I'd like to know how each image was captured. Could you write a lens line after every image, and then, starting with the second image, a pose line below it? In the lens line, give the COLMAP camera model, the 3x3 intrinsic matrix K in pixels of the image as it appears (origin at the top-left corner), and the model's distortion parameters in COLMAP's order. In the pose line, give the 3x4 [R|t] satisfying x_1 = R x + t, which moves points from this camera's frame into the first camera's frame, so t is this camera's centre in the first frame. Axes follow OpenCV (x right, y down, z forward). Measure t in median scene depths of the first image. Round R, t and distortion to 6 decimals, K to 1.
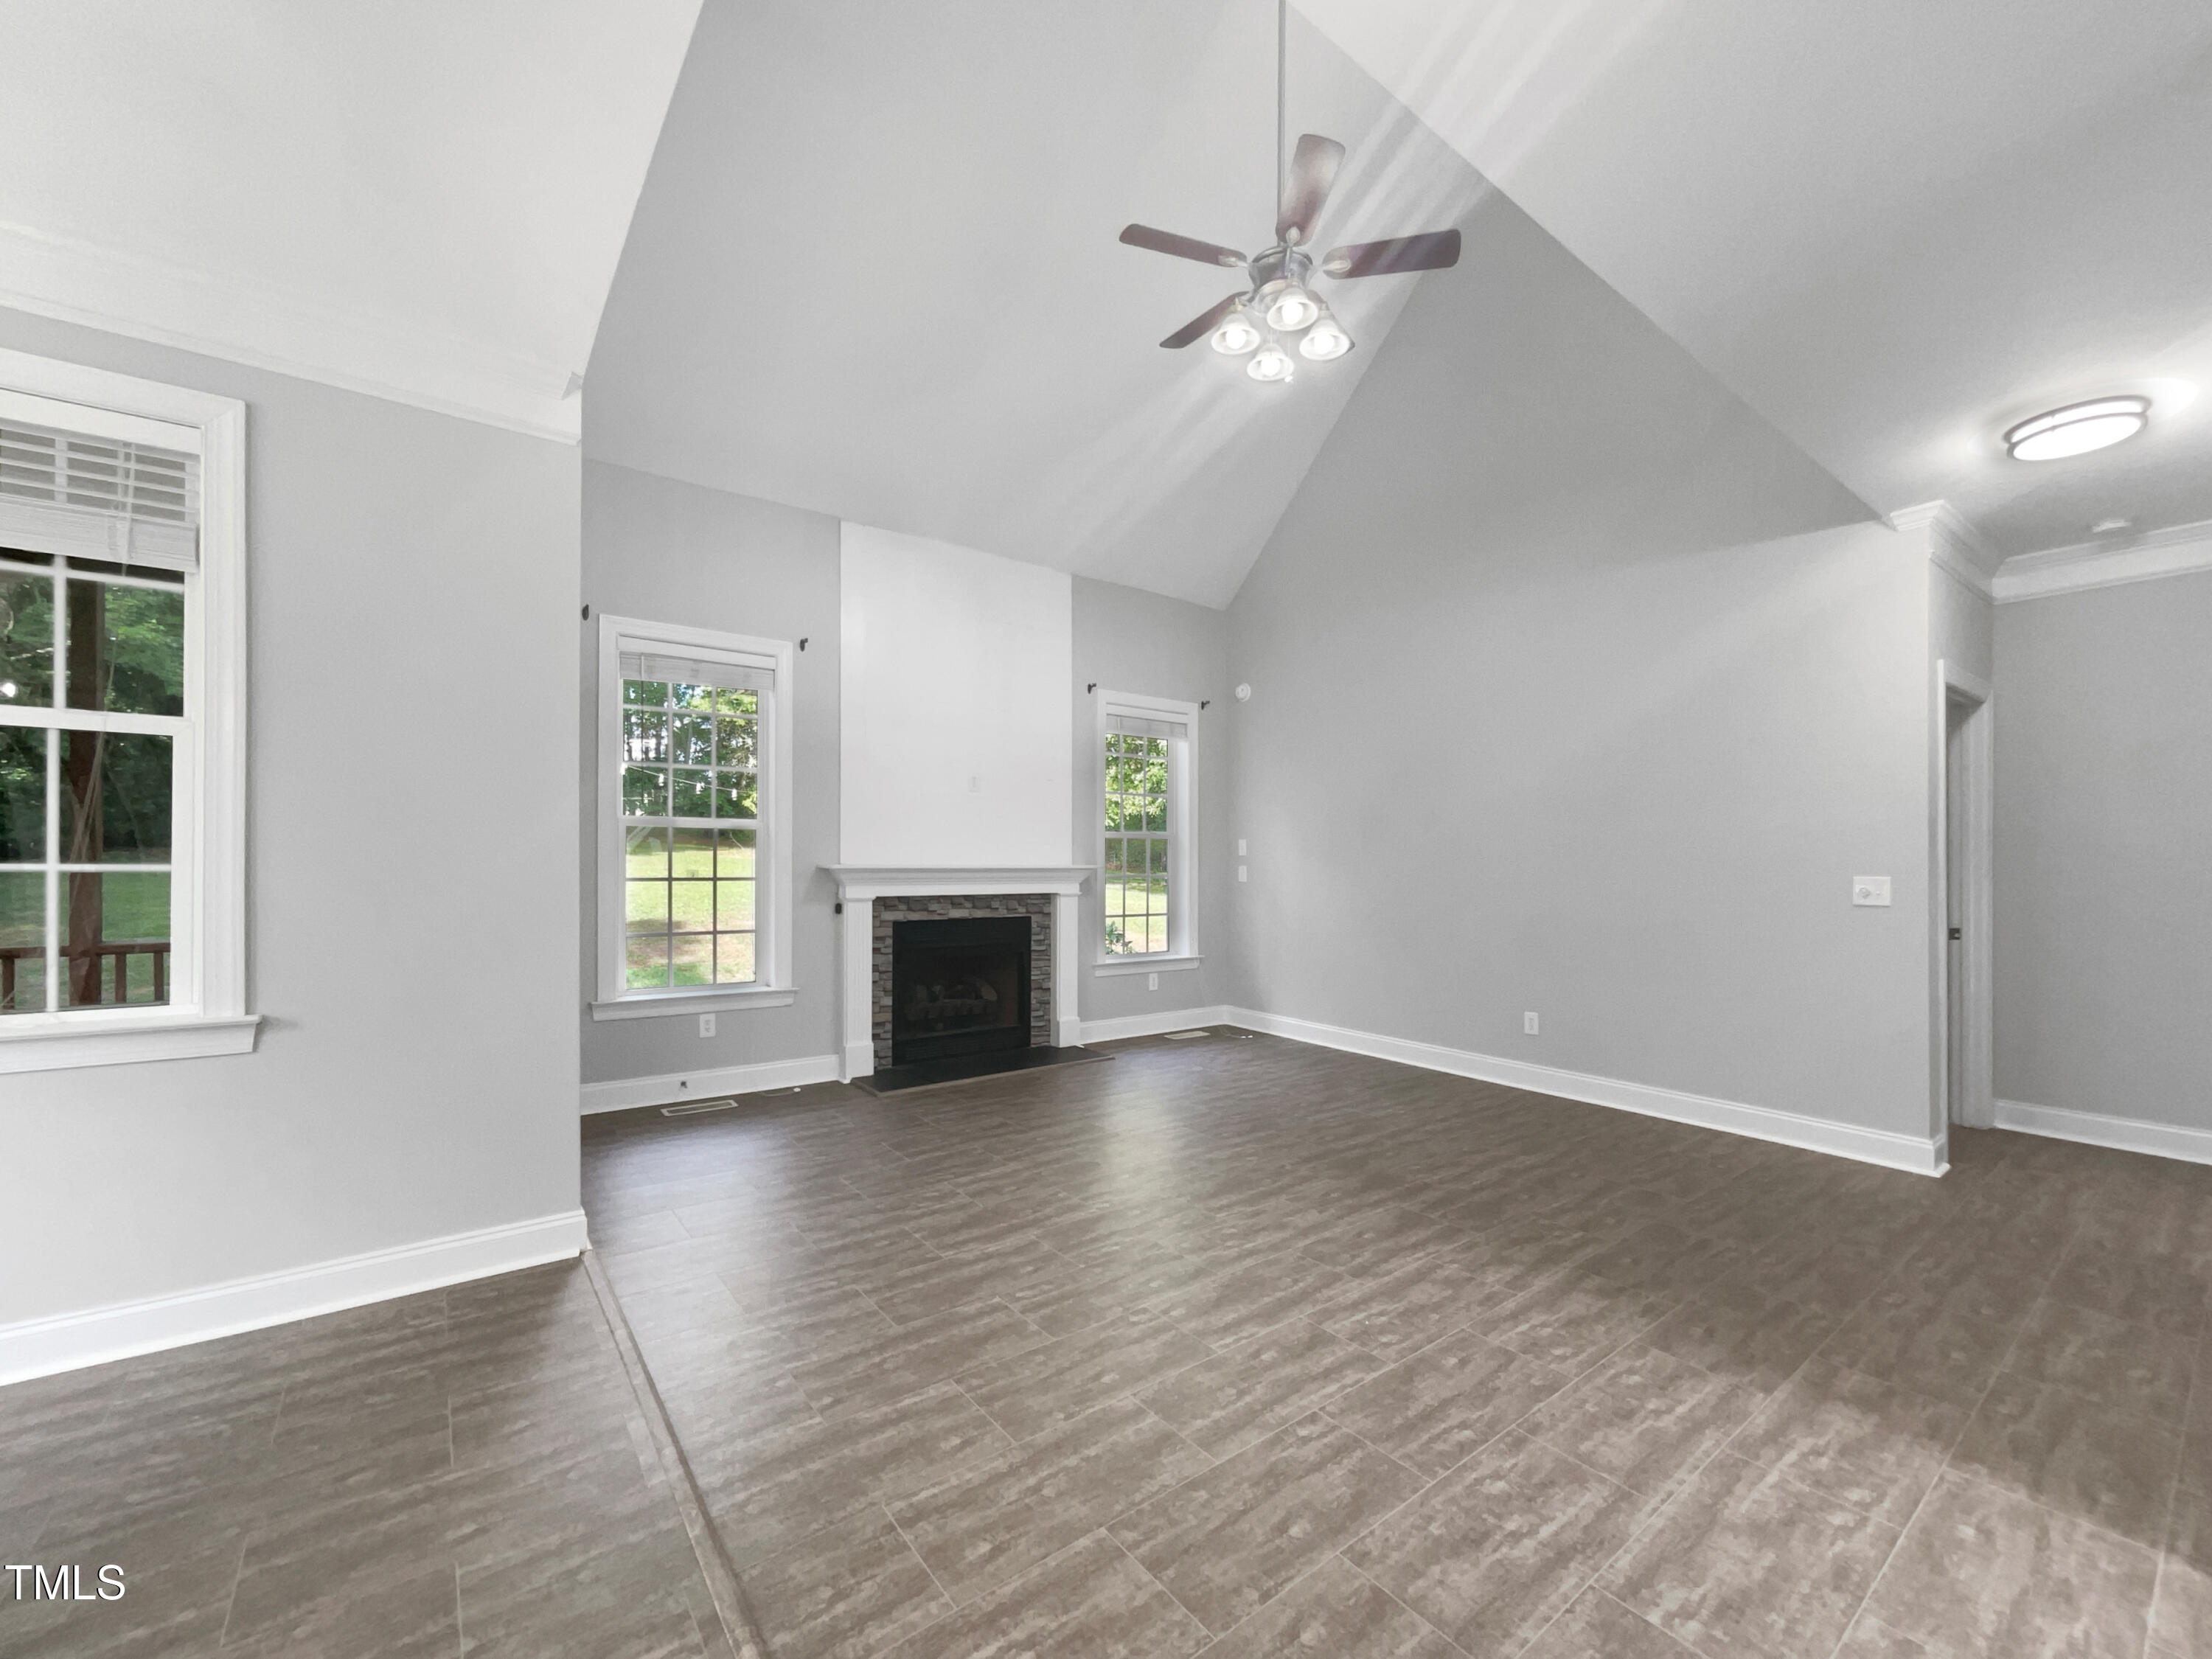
lens RADIAL K [[903.8, 0, 1118.4], [0, 903.8, 879.3], [0, 0, 1]] dist [0.000865, -0.000102]
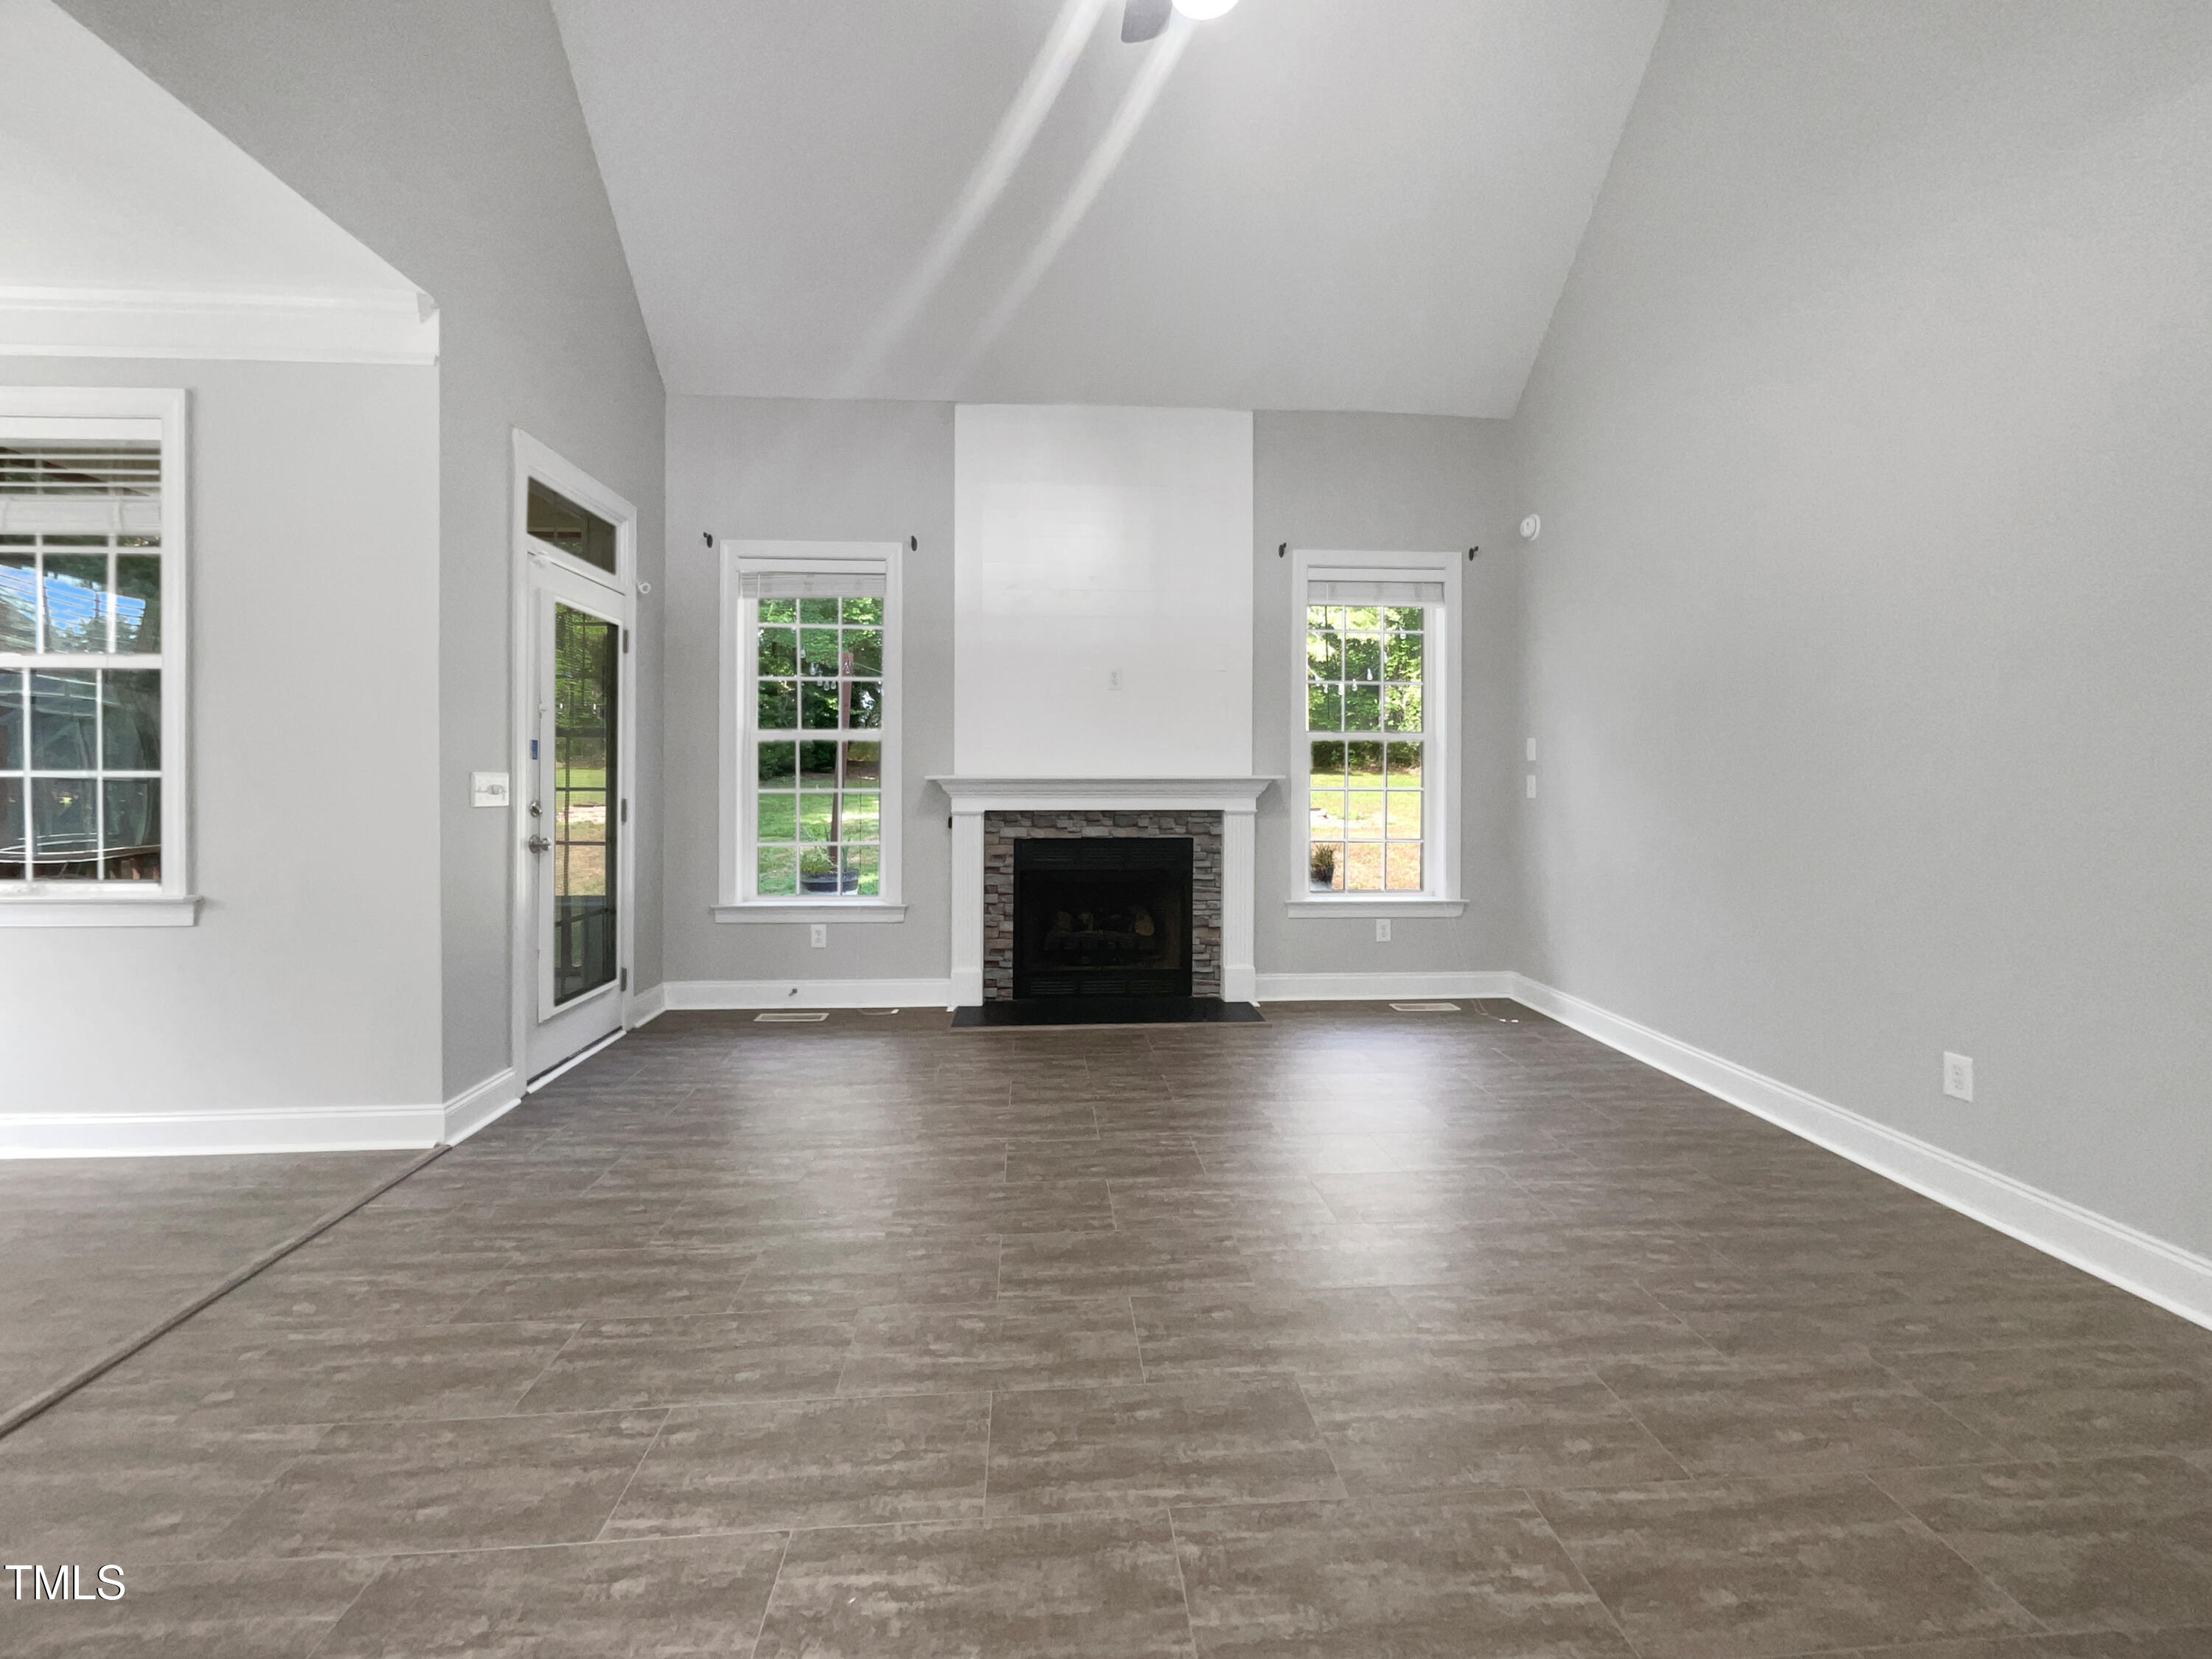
lens RADIAL K [[908.0, 0, 1098.6], [0, 908.0, 801.3], [0, 0, 1]] dist [0.004729, 0.000468]
pose [[0.830754, 0.006252, -0.556605, 0.381419], [-0.005851, 0.999980, 0.002499, 0.008118], [0.556609, 0.001180, 0.830774, 0.346840]]
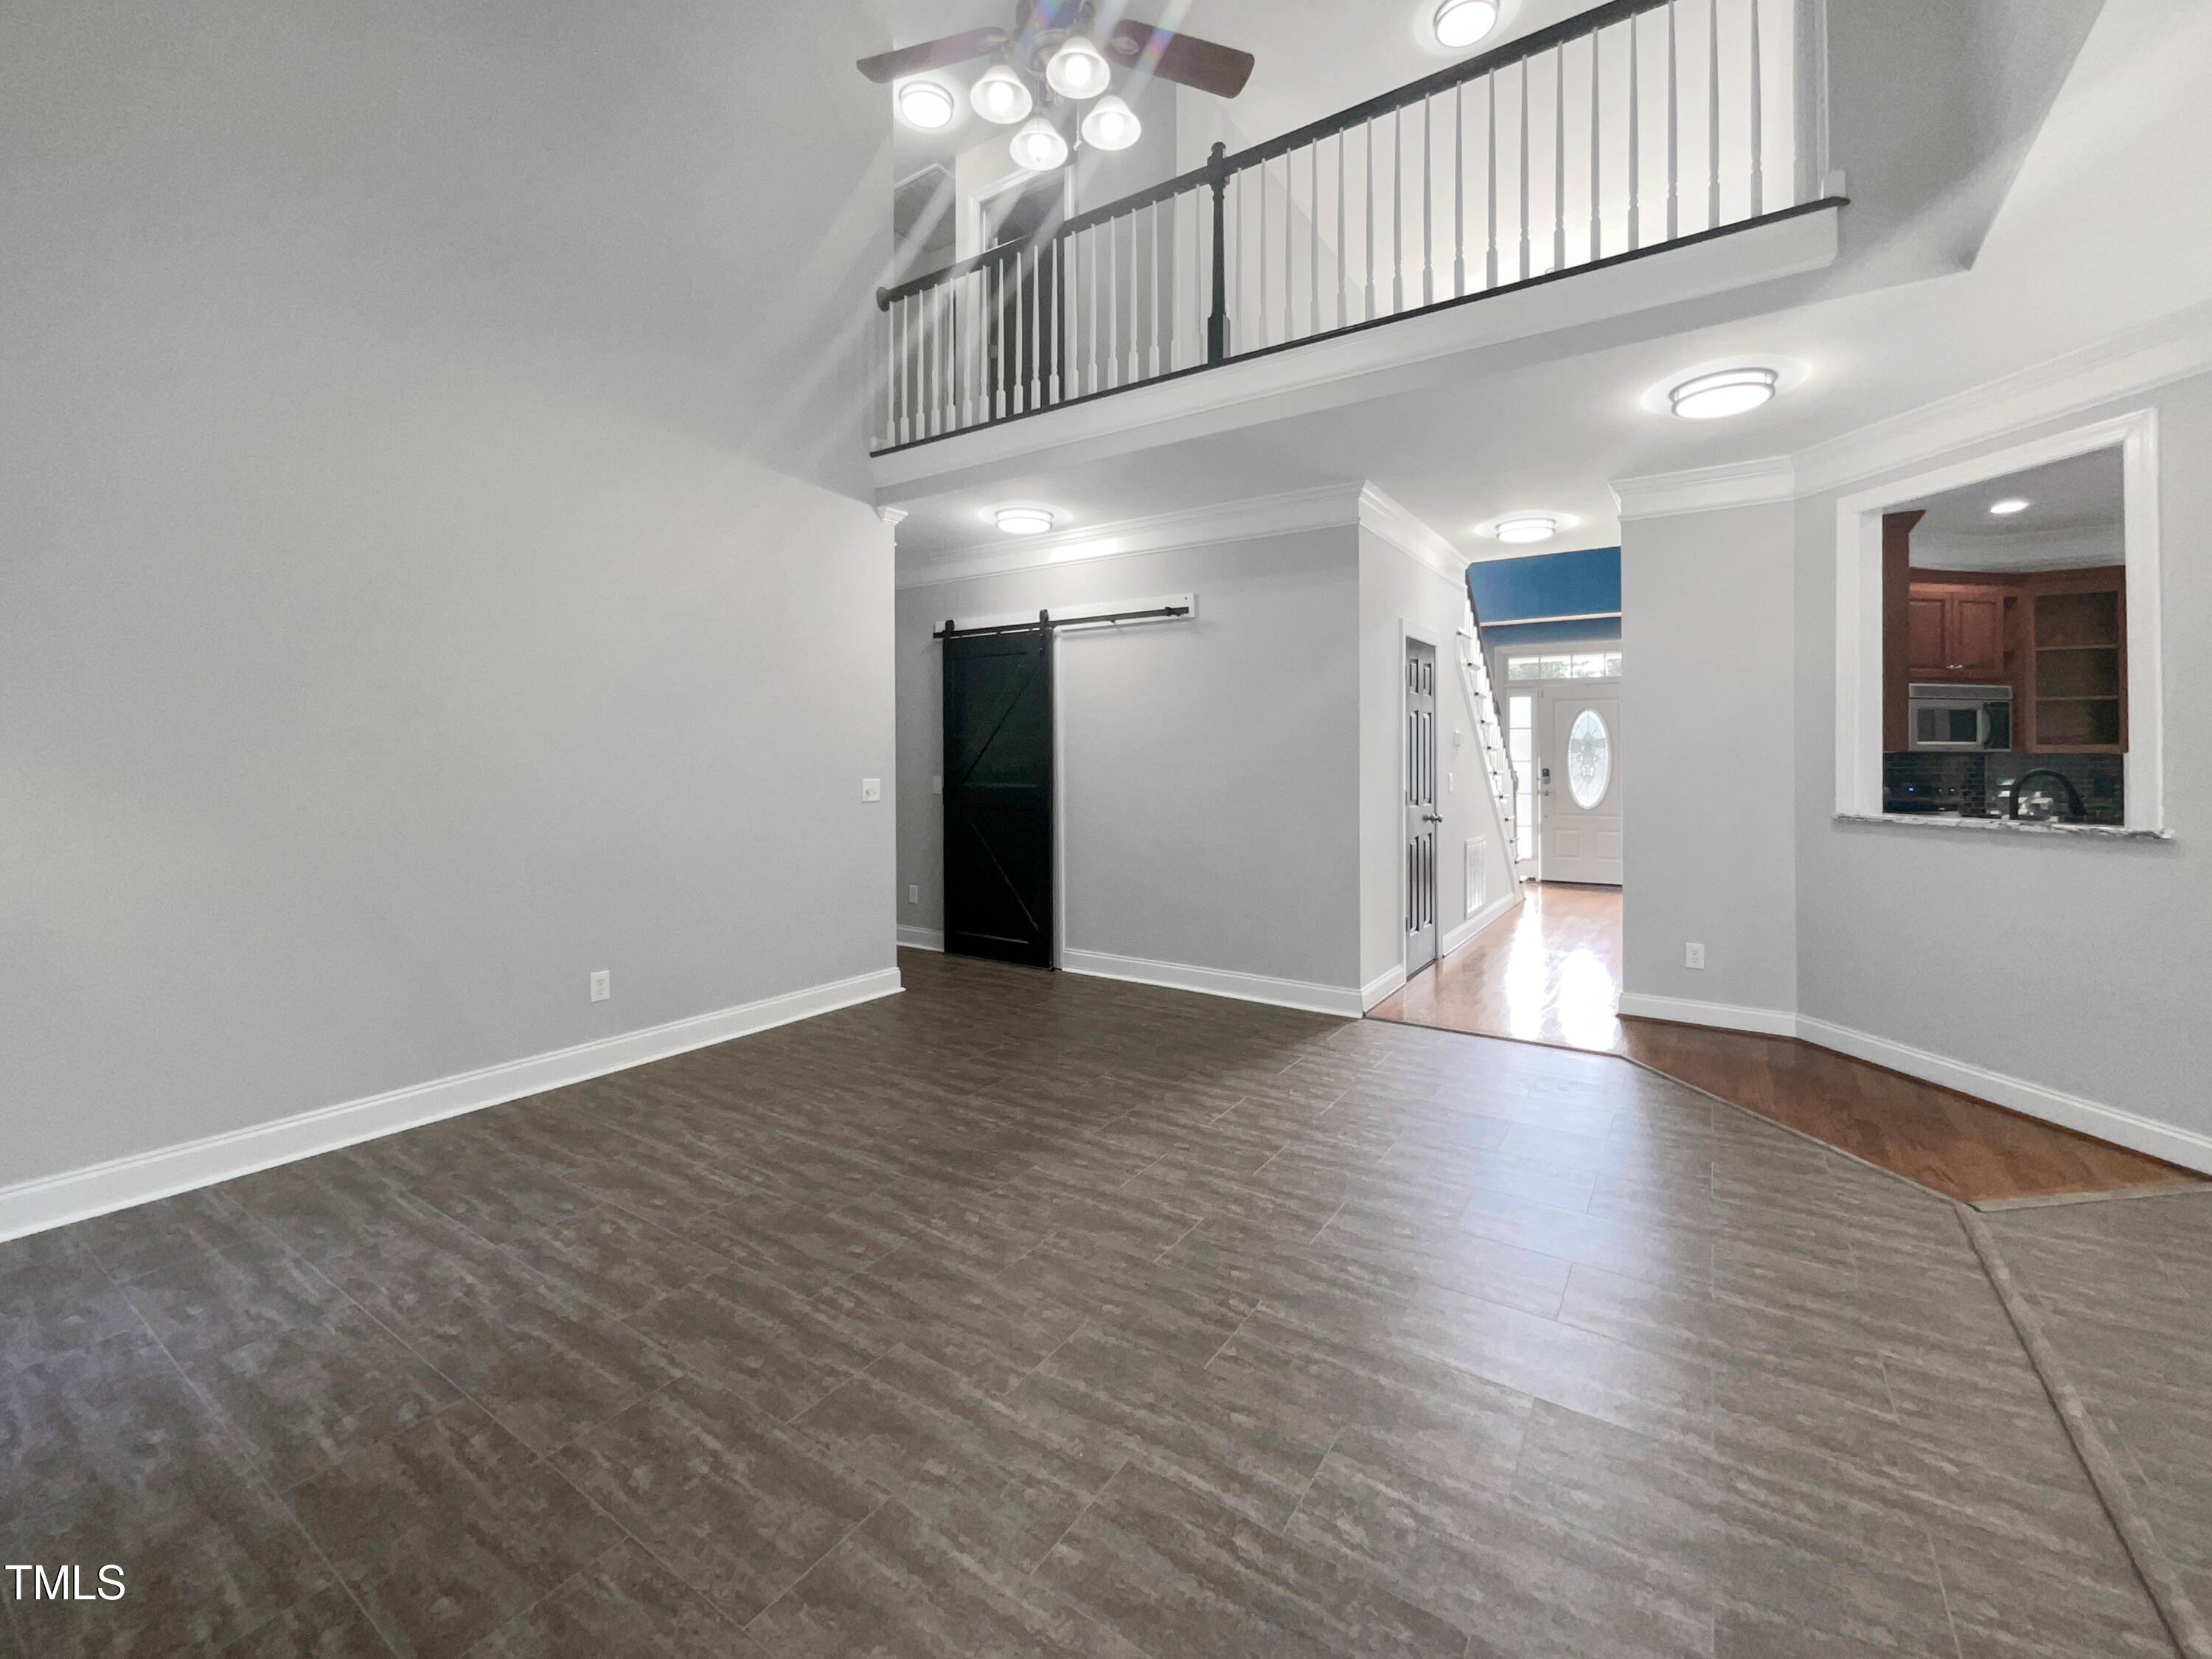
lens RADIAL K [[927.6, 0, 1106.1], [0, 927.6, 769.3], [0, 0, 1]] dist [-0.001751, 0.000354]
pose [[-0.319180, -0.015532, 0.947567, -0.453555], [0.018561, 0.999571, 0.022637, -0.034178], [-0.947512, 0.024813, -0.318755, 0.946460]]
